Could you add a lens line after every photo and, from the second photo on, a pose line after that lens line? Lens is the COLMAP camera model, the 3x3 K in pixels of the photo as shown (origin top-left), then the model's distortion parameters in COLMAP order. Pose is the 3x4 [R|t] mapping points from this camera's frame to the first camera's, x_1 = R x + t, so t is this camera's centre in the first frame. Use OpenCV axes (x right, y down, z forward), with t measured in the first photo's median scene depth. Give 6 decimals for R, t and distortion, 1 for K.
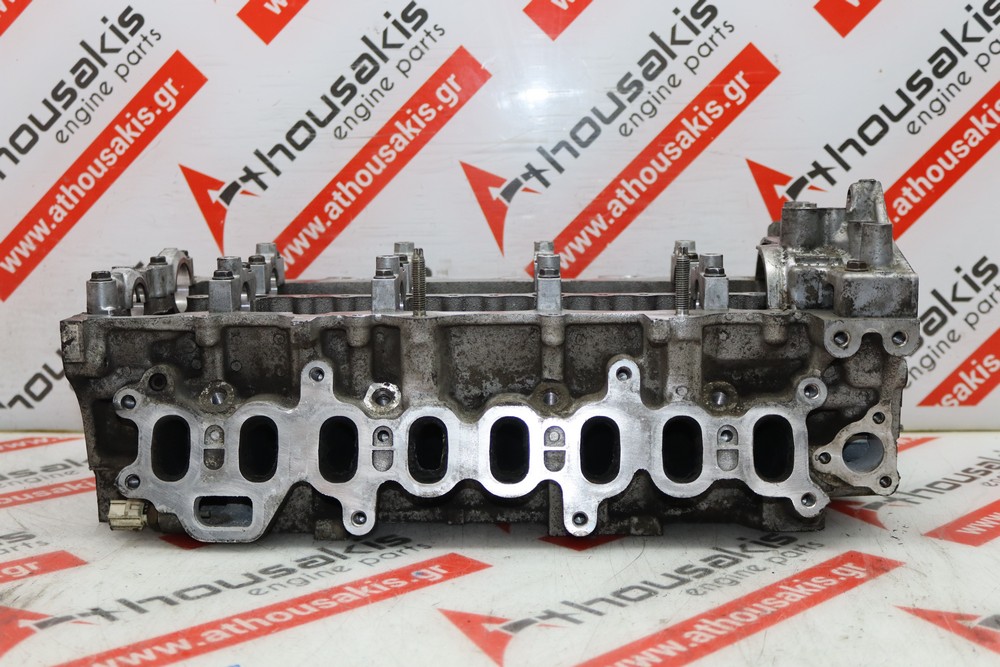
lens RADIAL K [[1276.4, 0, 496.5], [0, 1276.4, 329.5], [0, 0, 1]] dist [-0.070581, 0.000000]
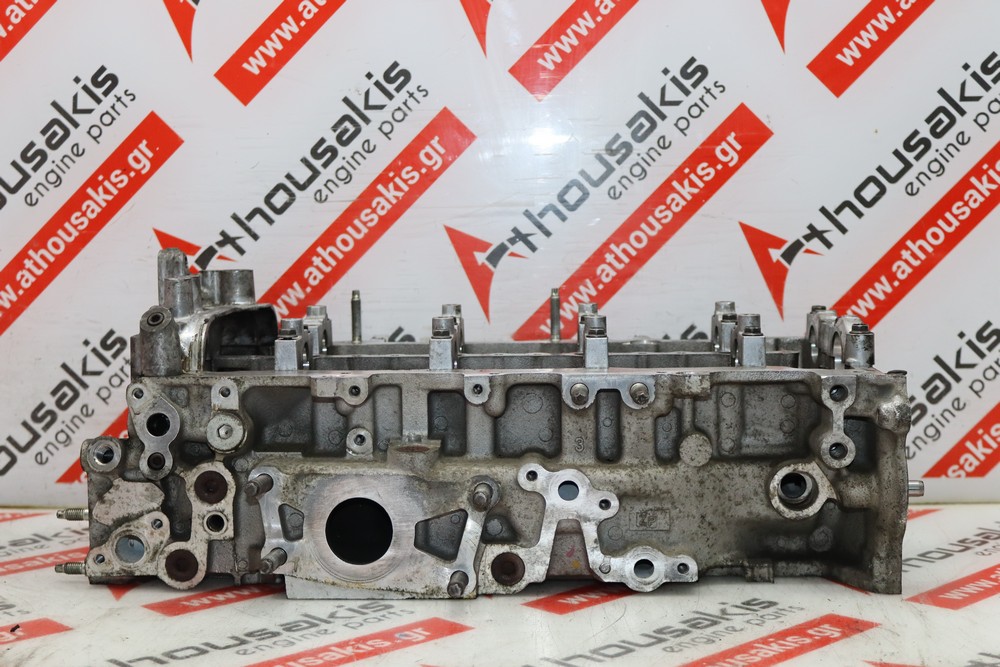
lens RADIAL K [[1564.2, 0, 527.0], [0, 1564.2, 320.3], [0, 0, 1]] dist [-0.039555, 0.000000]
pose [[0.999765, -0.002017, 0.021600, 0.008745], [0.003227, 0.998418, -0.056136, 0.007333], [-0.021452, 0.056192, 0.998189, -0.188128]]
